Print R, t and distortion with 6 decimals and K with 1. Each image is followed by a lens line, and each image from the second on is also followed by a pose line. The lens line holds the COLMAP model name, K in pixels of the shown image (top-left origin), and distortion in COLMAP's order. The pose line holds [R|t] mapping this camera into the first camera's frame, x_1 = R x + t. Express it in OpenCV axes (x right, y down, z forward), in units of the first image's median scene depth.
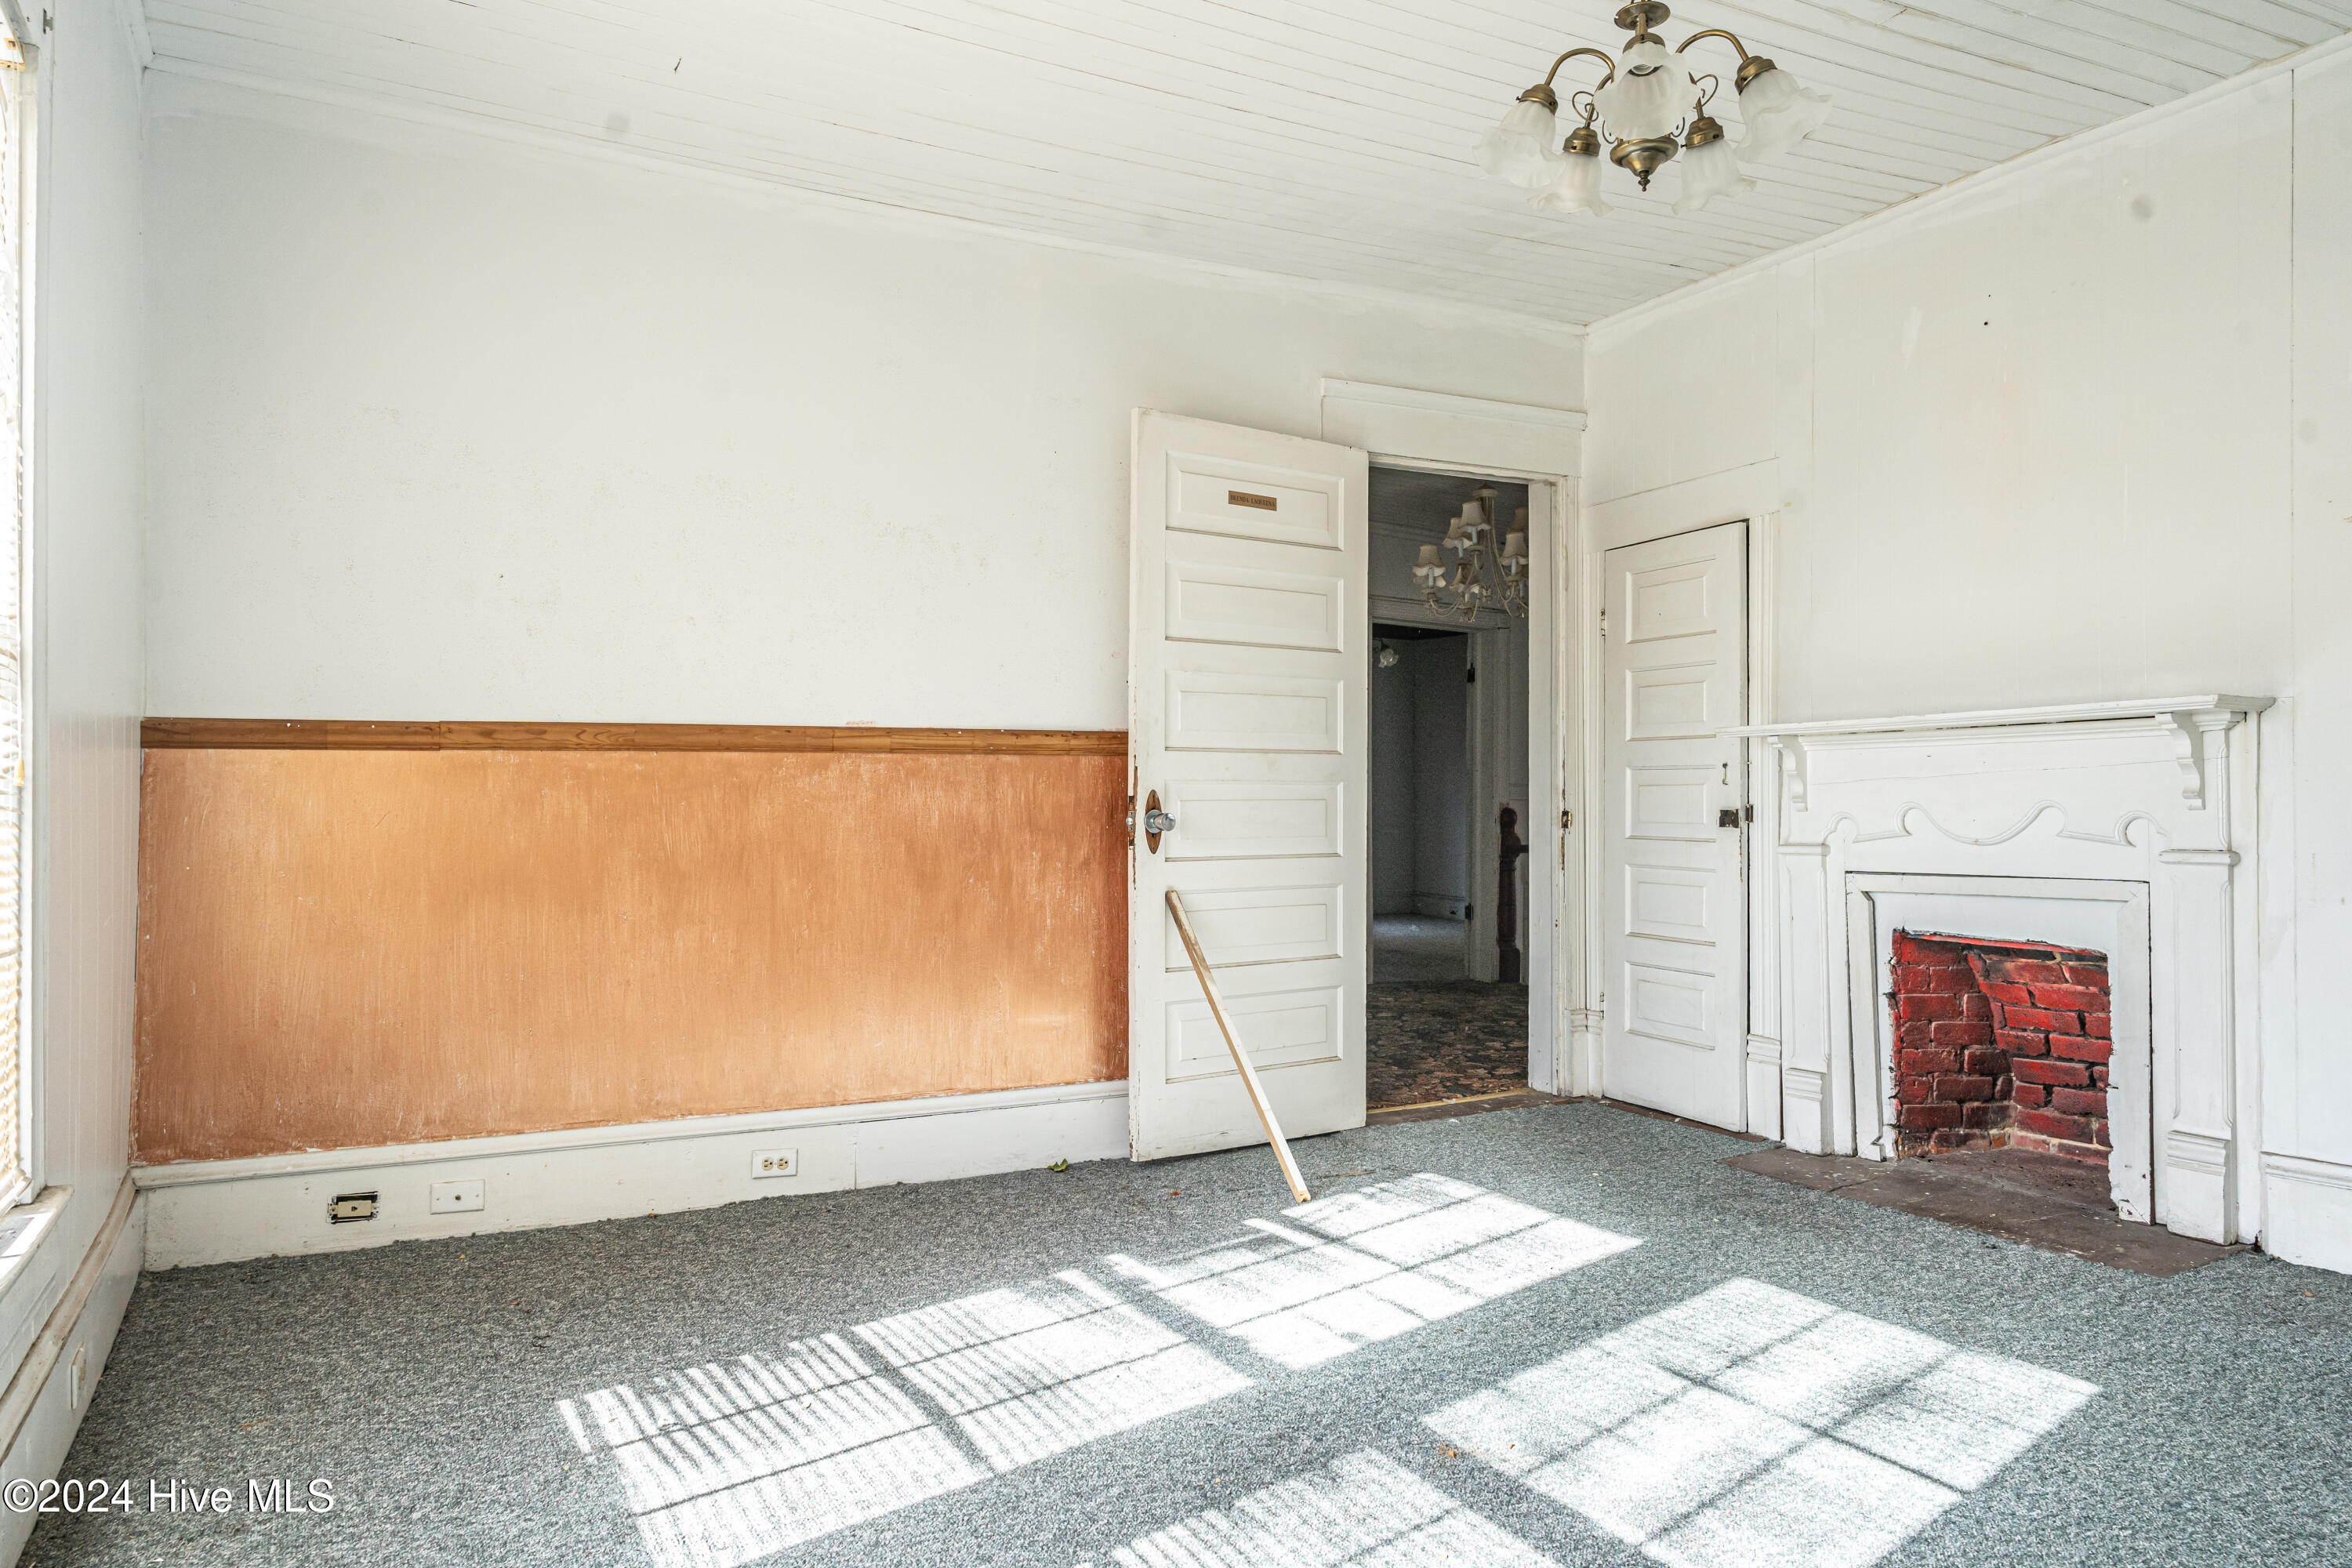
lens RADIAL K [[1568.6, 0, 1170.8], [0, 1568.6, 798.6], [0, 0, 1]] dist [-0.002477, 0.005858]
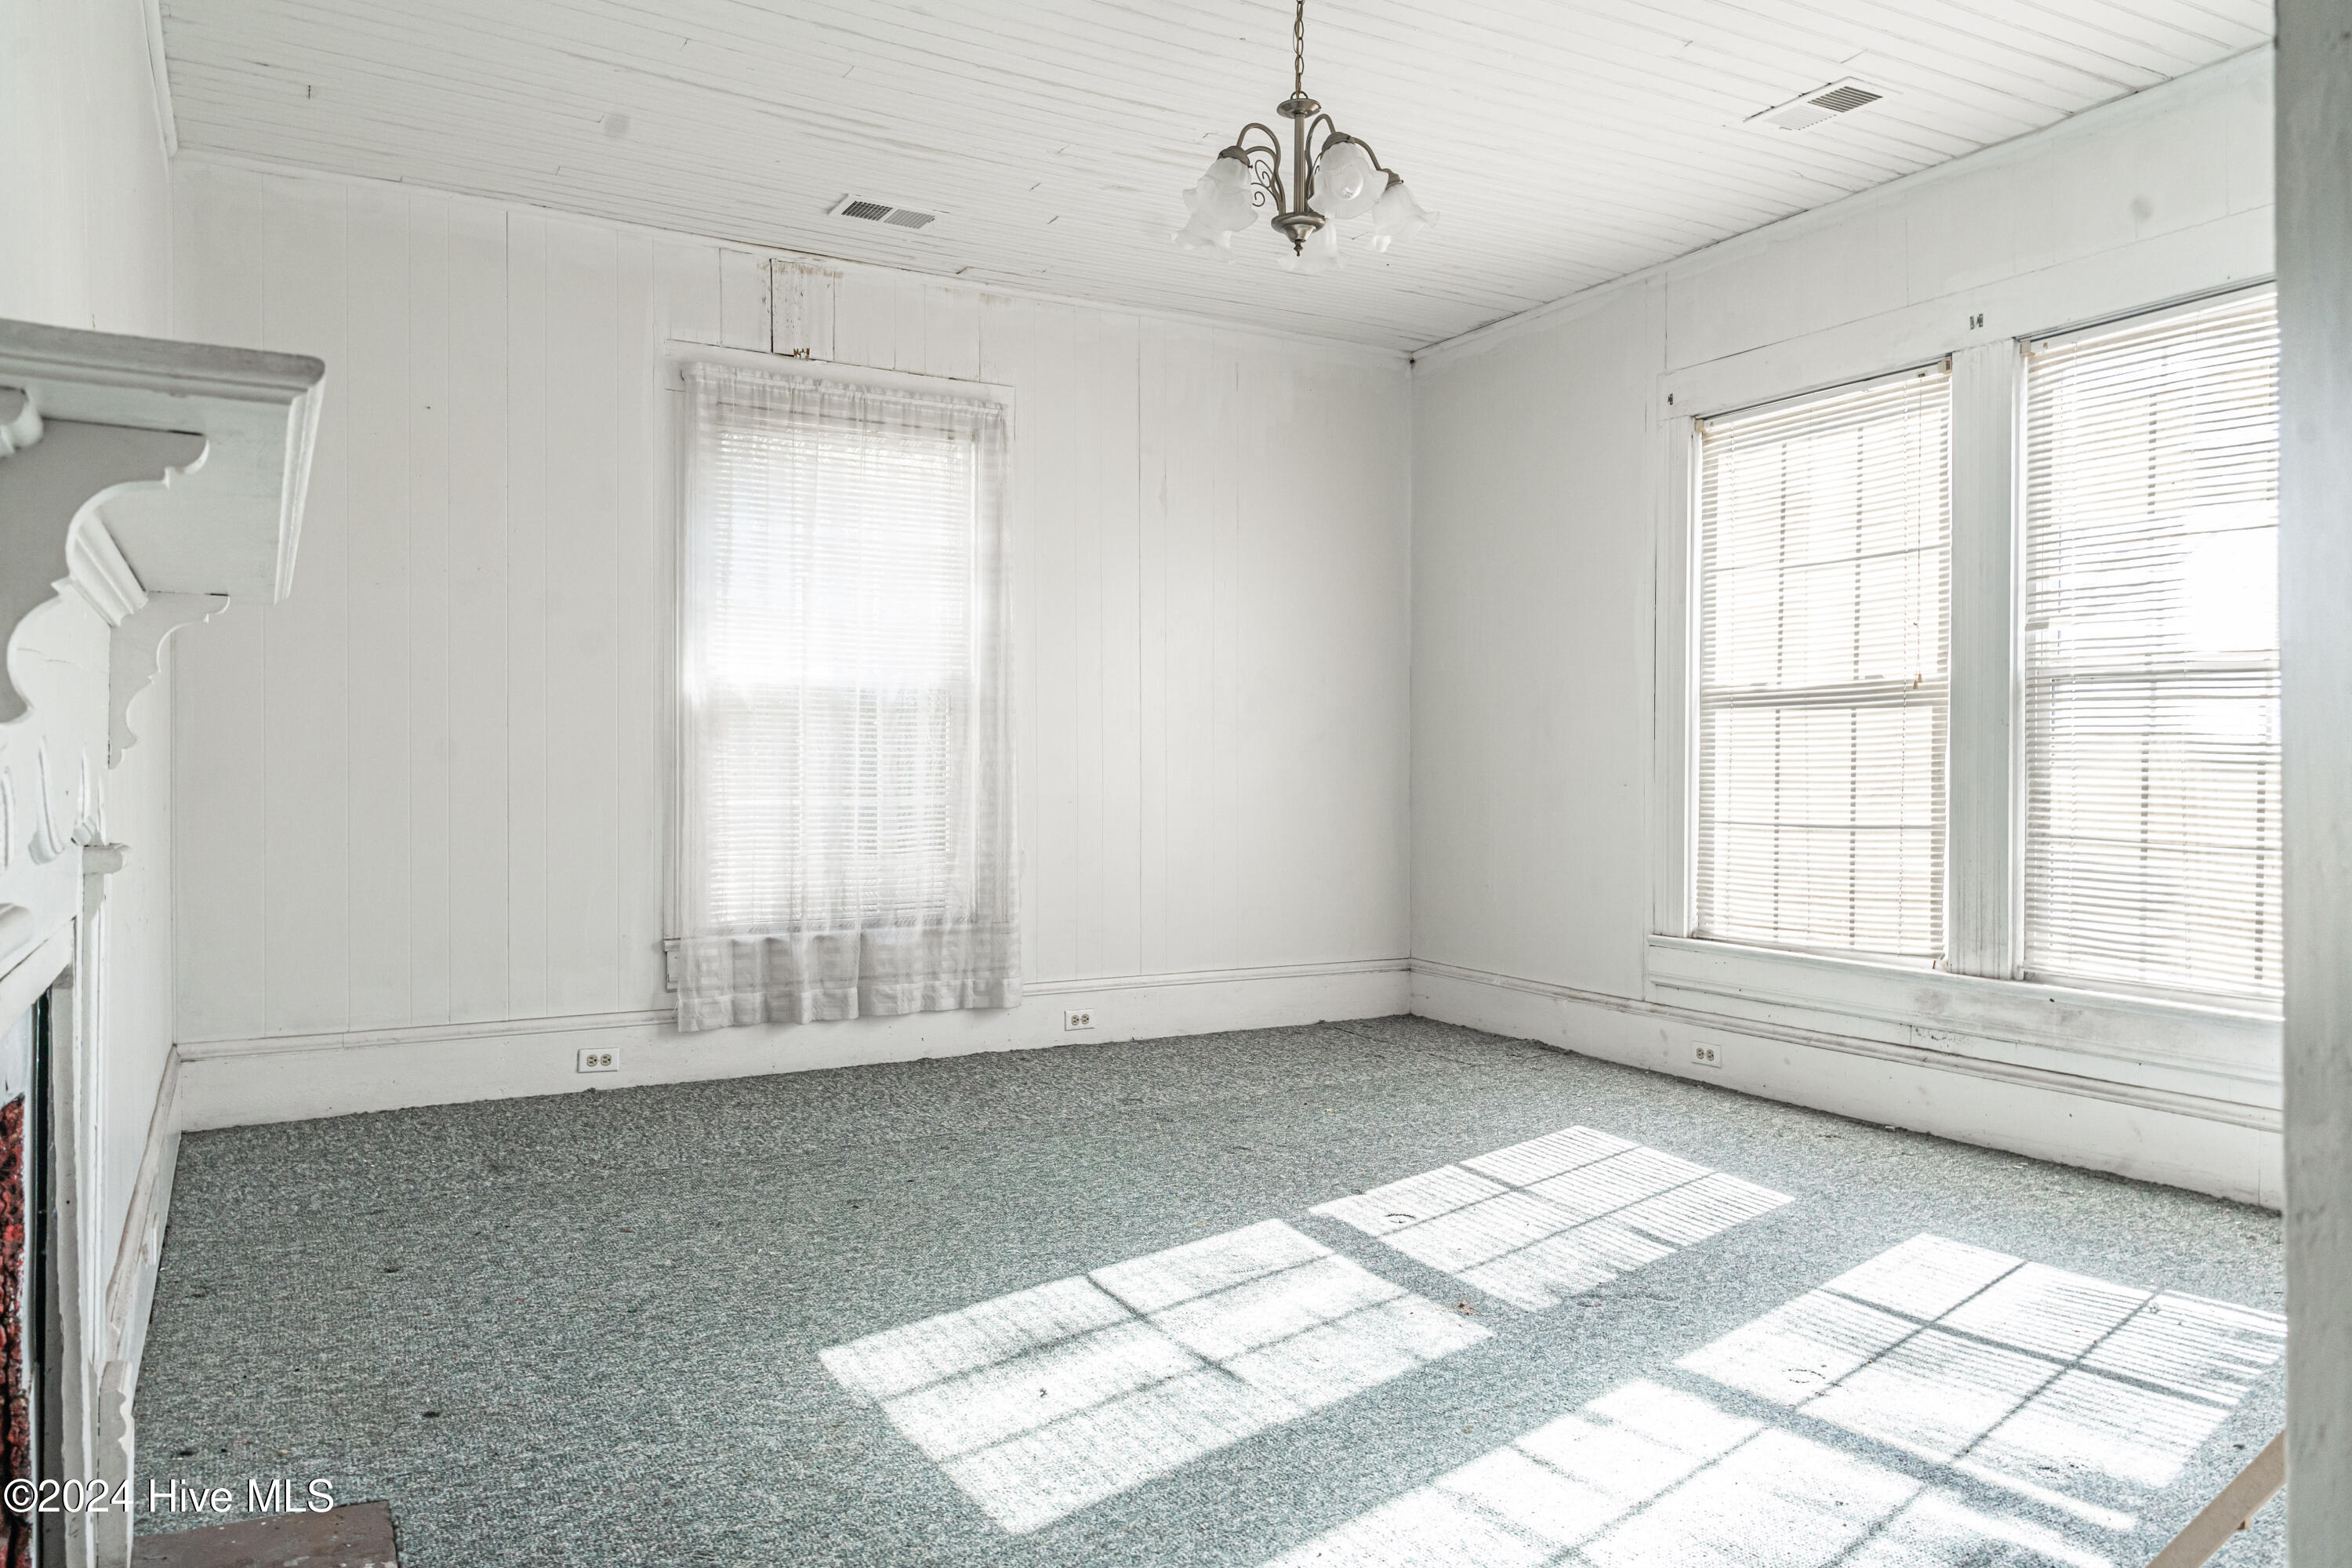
lens RADIAL K [[1568.6, 0, 1170.8], [0, 1568.6, 798.6], [0, 0, 1]] dist [-0.002477, 0.005858]
pose [[-0.999520, 0.005504, -0.030485, 0.397700], [0.005409, 0.999980, 0.003208, 0.023373], [0.030502, 0.003042, -0.999530, 1.994919]]
